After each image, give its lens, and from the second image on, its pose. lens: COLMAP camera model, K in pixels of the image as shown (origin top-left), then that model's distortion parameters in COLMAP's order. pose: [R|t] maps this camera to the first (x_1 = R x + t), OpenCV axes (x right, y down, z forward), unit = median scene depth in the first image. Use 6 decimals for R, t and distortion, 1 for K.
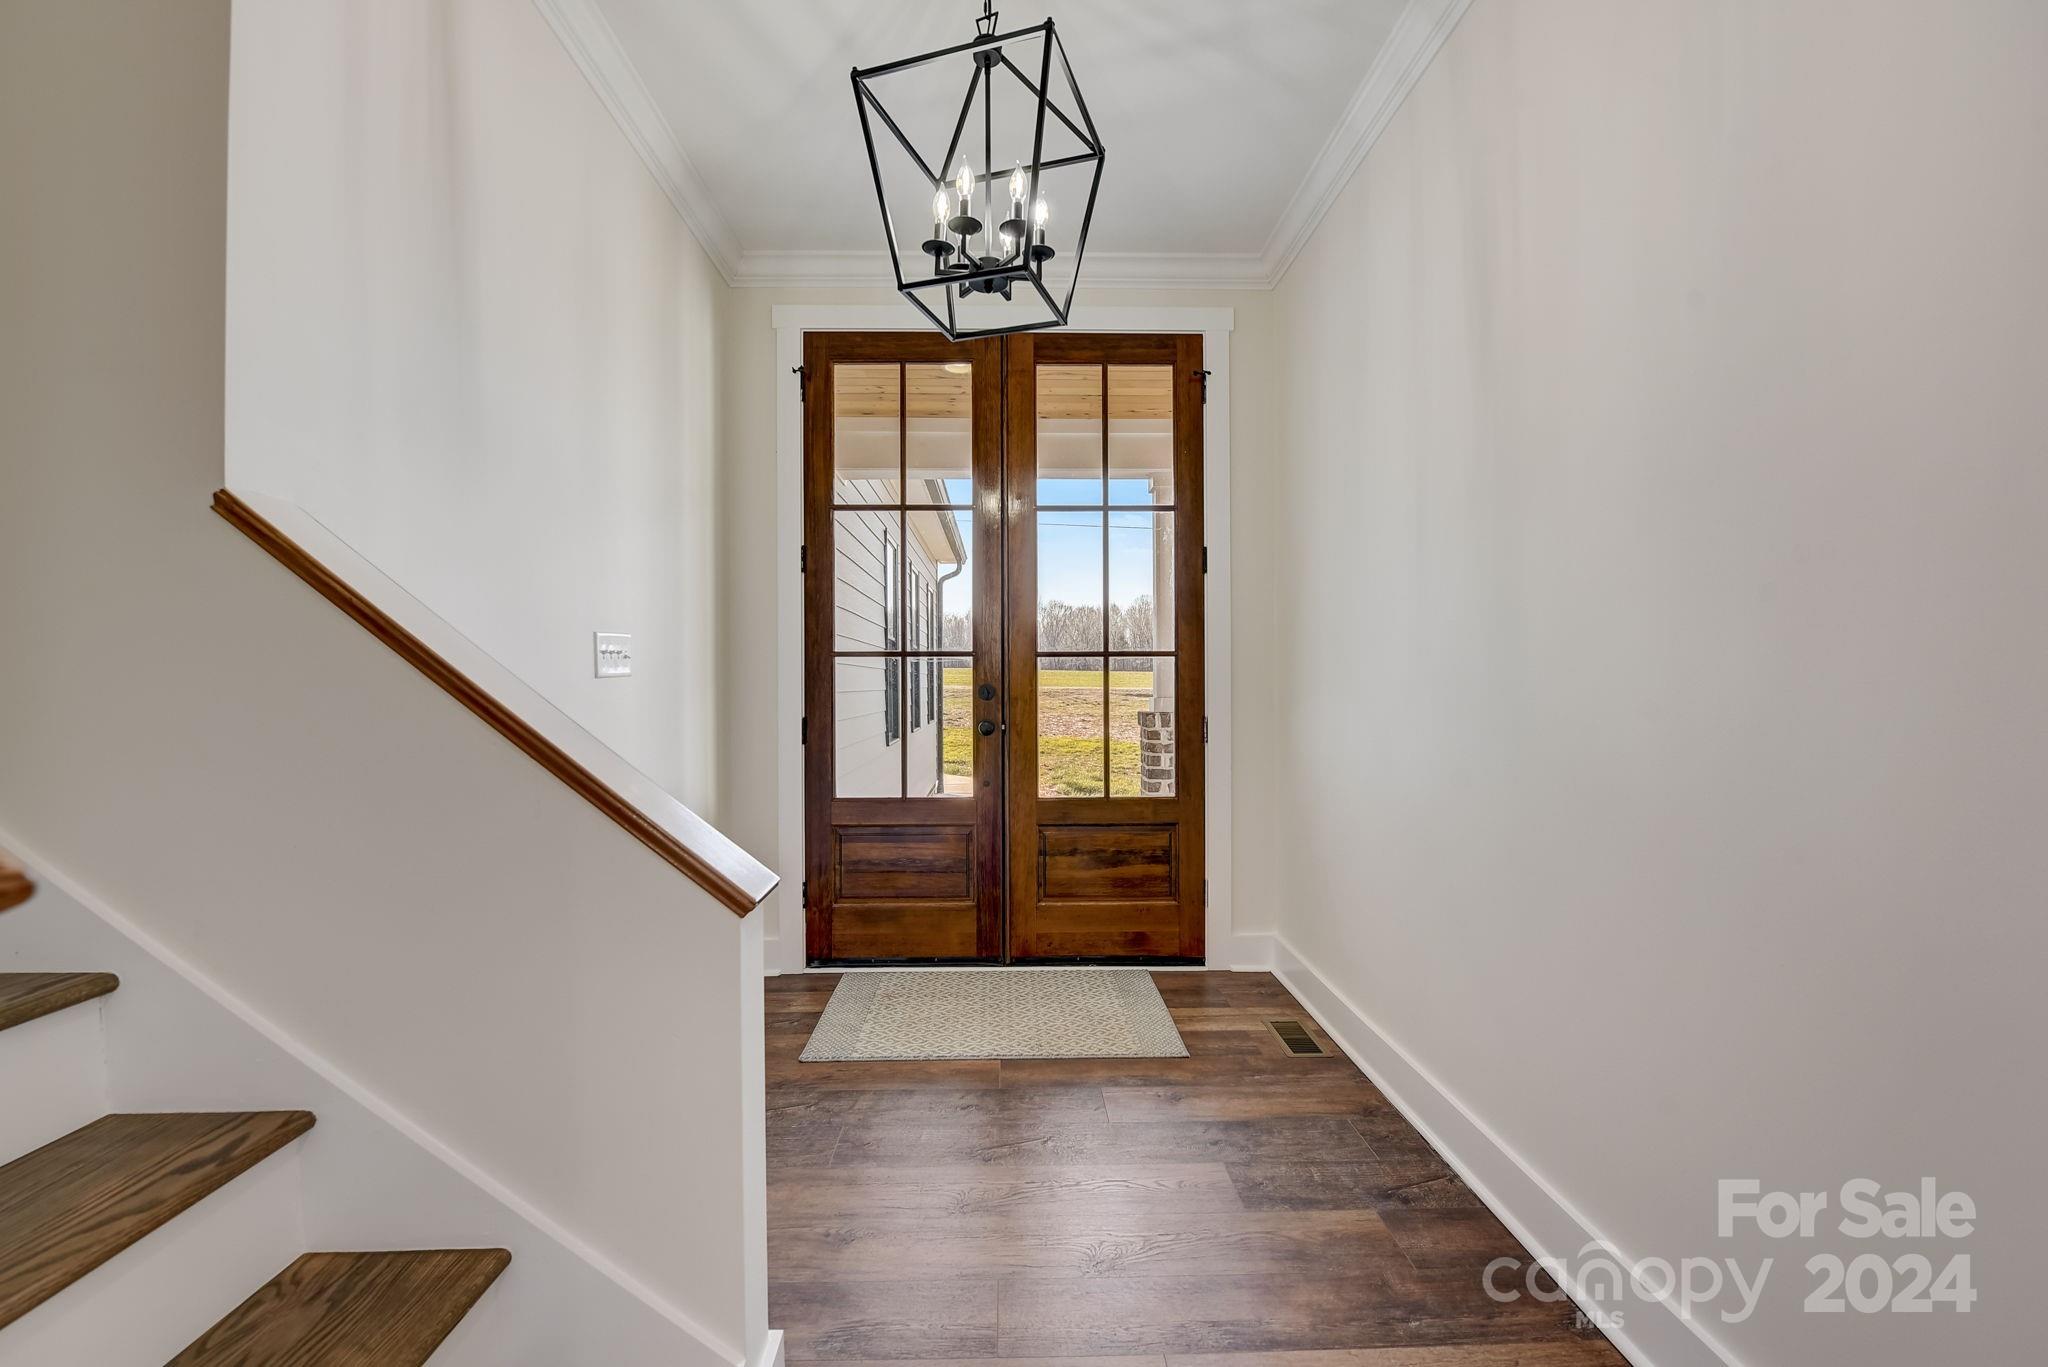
lens RADIAL K [[832.1, 0, 1024.0], [0, 832.1, 683.5], [0, 0, 1]] dist [-0.010956, -0.003353]
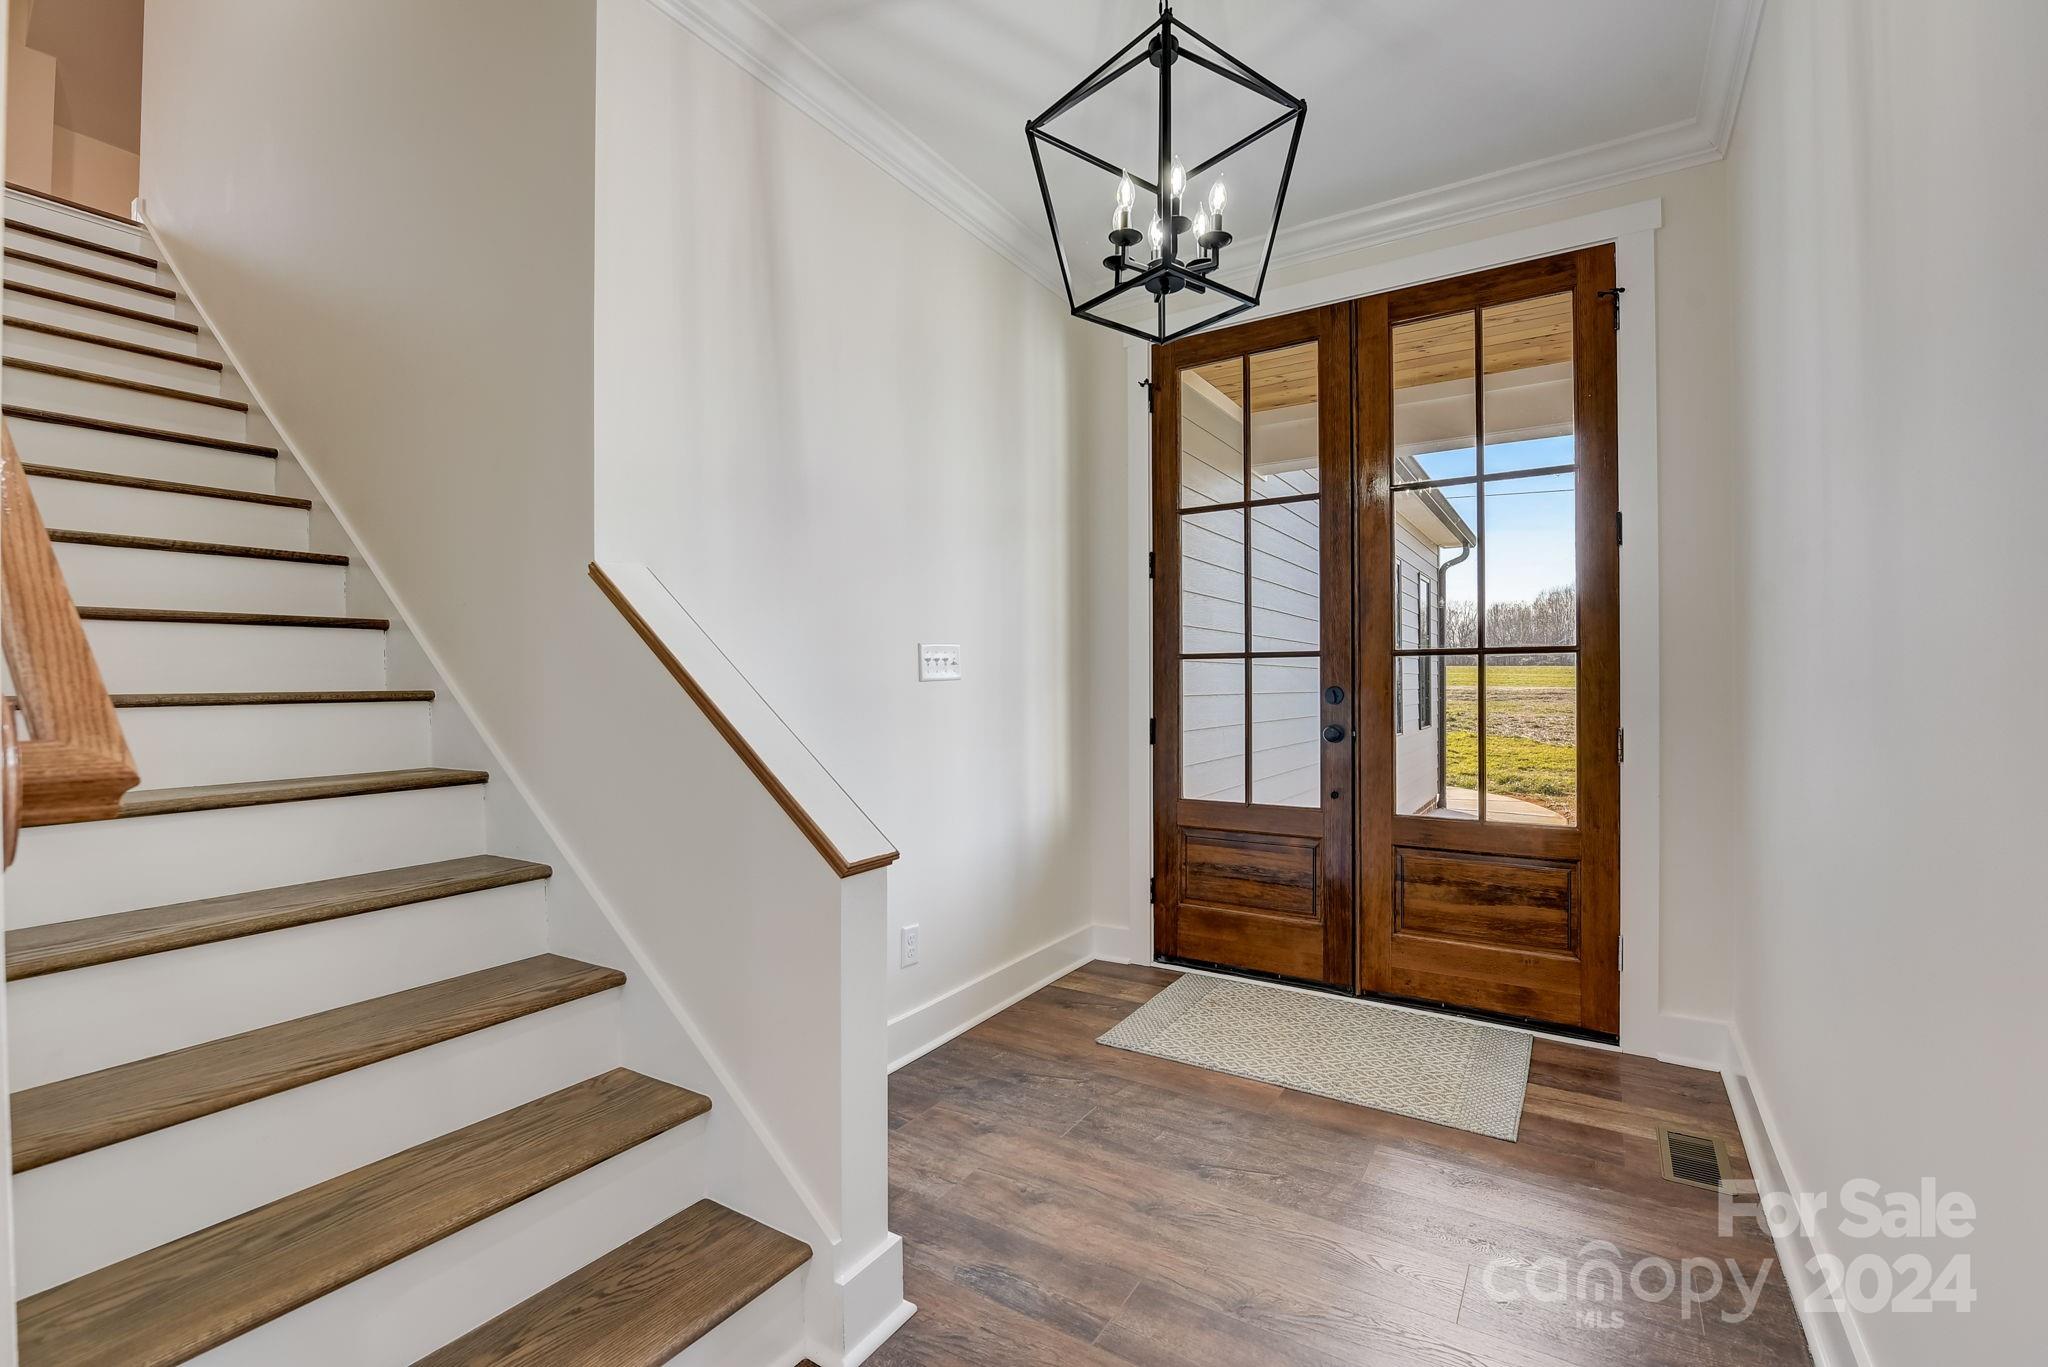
lens RADIAL K [[850.0, 0, 1024.0], [0, 850.0, 683.5], [0, 0, 1]] dist [-0.011411, -0.002338]
pose [[0.842906, 0.000082, -0.538062, 0.170903], [-0.000493, 1.000000, -0.000620, -0.001845], [0.538061, 0.000788, 0.842905, 0.025873]]
